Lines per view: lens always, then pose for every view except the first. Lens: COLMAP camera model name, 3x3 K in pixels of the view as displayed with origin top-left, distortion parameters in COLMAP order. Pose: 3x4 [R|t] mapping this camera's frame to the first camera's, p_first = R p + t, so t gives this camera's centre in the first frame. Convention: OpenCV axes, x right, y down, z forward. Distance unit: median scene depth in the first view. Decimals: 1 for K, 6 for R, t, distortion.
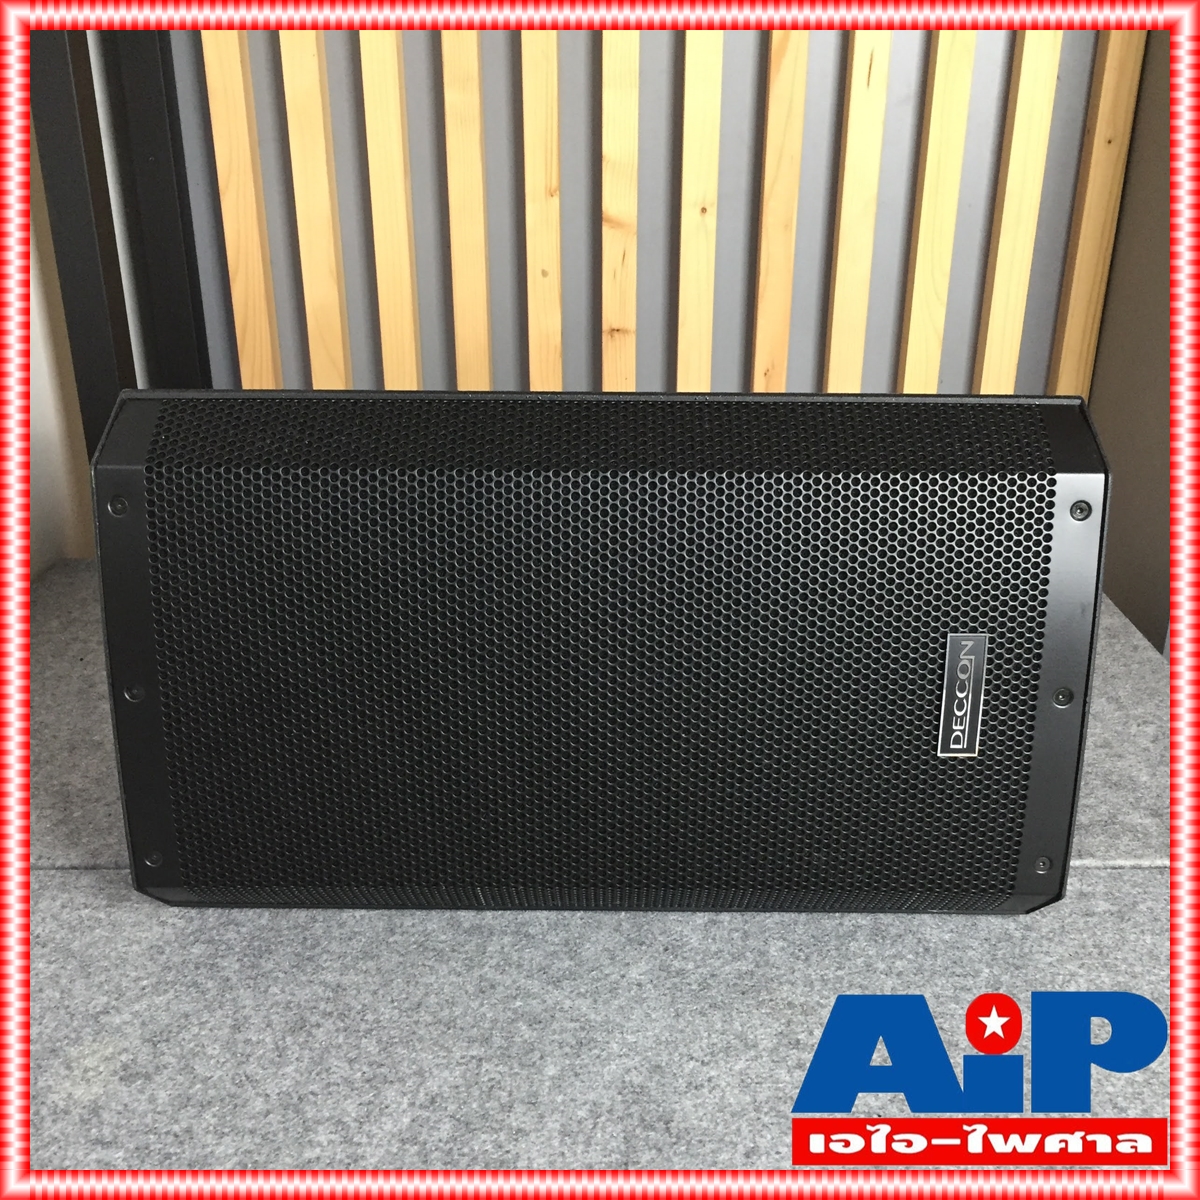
lens RADIAL K [[1328.6, 0, 598.1], [0, 1328.6, 587.7], [0, 0, 1]] dist [0.023830, -0.012881]
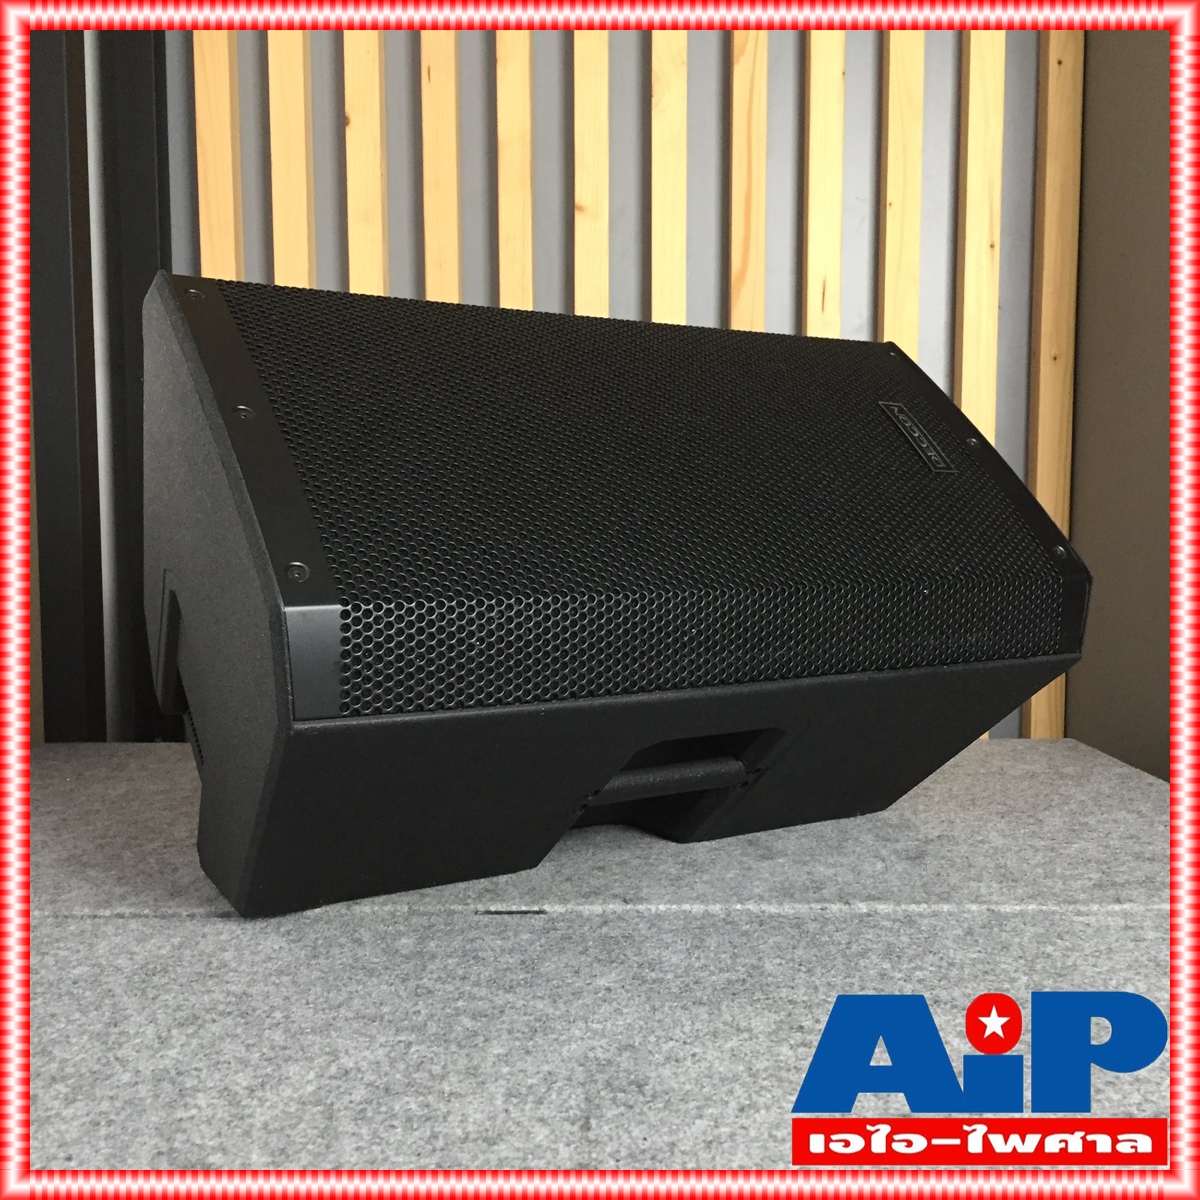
lens RADIAL K [[1328.6, 0, 598.1], [0, 1328.6, 587.7], [0, 0, 1]] dist [0.023830, -0.012881]
pose [[0.999940, 0.005982, 0.009201, 0.016348], [-0.002659, 0.945447, -0.325764, 0.349284], [-0.010648, 0.325720, 0.945406, 0.142828]]
